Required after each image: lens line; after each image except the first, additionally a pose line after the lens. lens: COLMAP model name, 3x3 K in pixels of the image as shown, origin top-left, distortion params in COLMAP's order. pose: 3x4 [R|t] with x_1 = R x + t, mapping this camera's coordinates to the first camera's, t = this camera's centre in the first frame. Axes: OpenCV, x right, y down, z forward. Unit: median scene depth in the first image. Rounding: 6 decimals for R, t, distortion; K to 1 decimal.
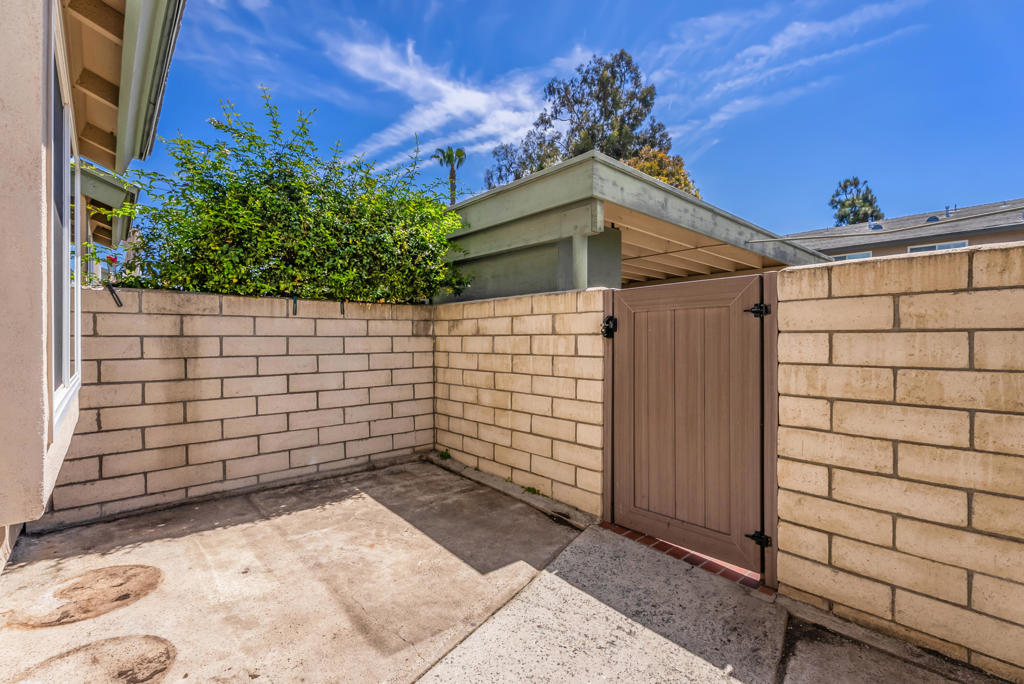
lens RADIAL K [[457.8, 0, 512.2], [0, 457.8, 338.5], [0, 0, 1]] dist [0.000024, -0.000841]
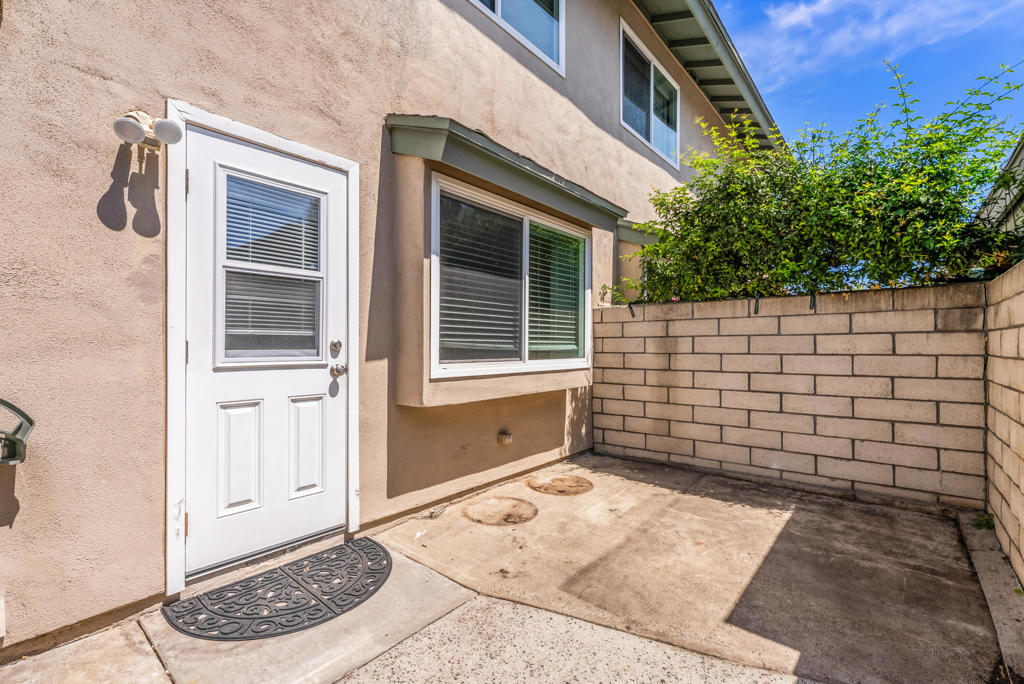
lens RADIAL K [[457.8, 0, 512.2], [0, 457.8, 338.5], [0, 0, 1]] dist [0.000024, -0.000841]
pose [[0.138842, -0.012798, -0.990232, 0.514350], [0.004163, 0.999915, -0.012339, 0.014263], [0.990306, -0.002409, 0.138884, 0.377311]]
